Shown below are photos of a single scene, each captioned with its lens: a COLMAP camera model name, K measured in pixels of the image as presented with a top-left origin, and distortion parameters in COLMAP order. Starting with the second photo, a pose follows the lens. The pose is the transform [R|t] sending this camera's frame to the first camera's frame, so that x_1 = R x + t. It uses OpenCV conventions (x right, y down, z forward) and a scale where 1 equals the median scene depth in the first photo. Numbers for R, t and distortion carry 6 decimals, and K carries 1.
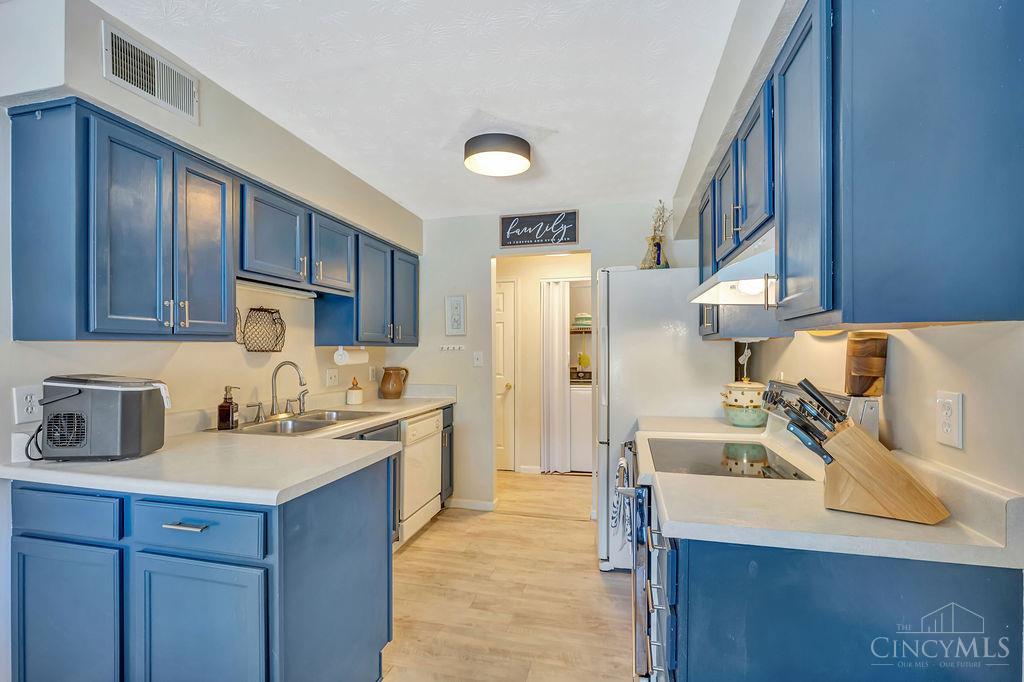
lens RADIAL K [[443.8, 0, 513.5], [0, 443.8, 348.5], [0, 0, 1]] dist [-0.004248, -0.000123]
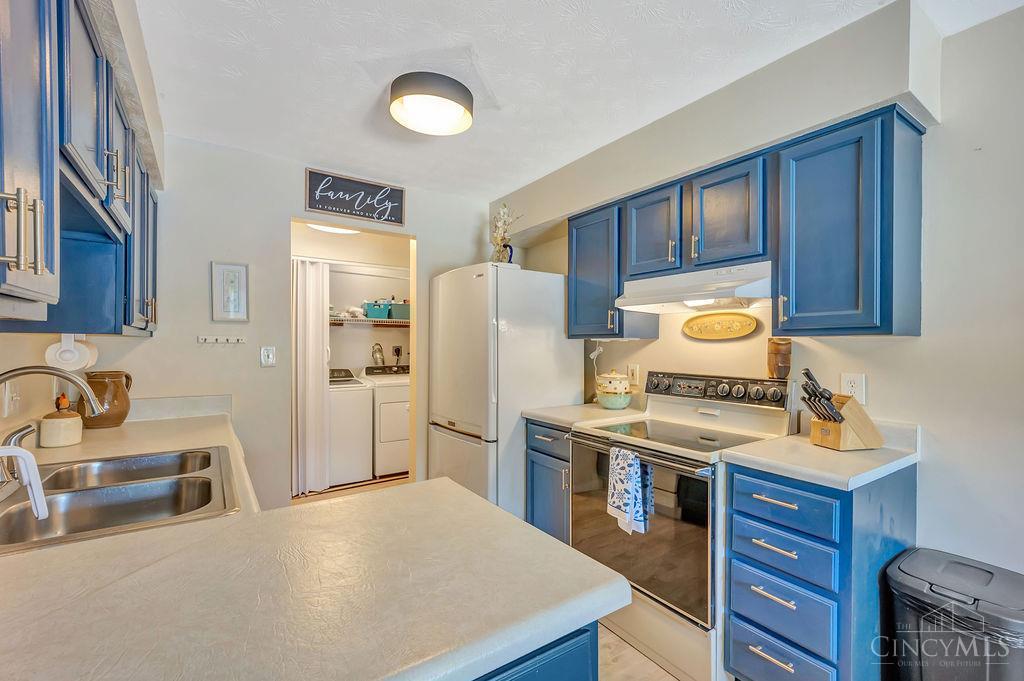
lens RADIAL K [[443.8, 0, 513.5], [0, 443.8, 348.0], [0, 0, 1]] dist [-0.004248, -0.000123]
pose [[0.665462, 0.005967, 0.746408, -0.366788], [-0.013553, 0.999900, 0.004090, 0.001680], [-0.746308, -0.012838, 0.665477, 0.233134]]
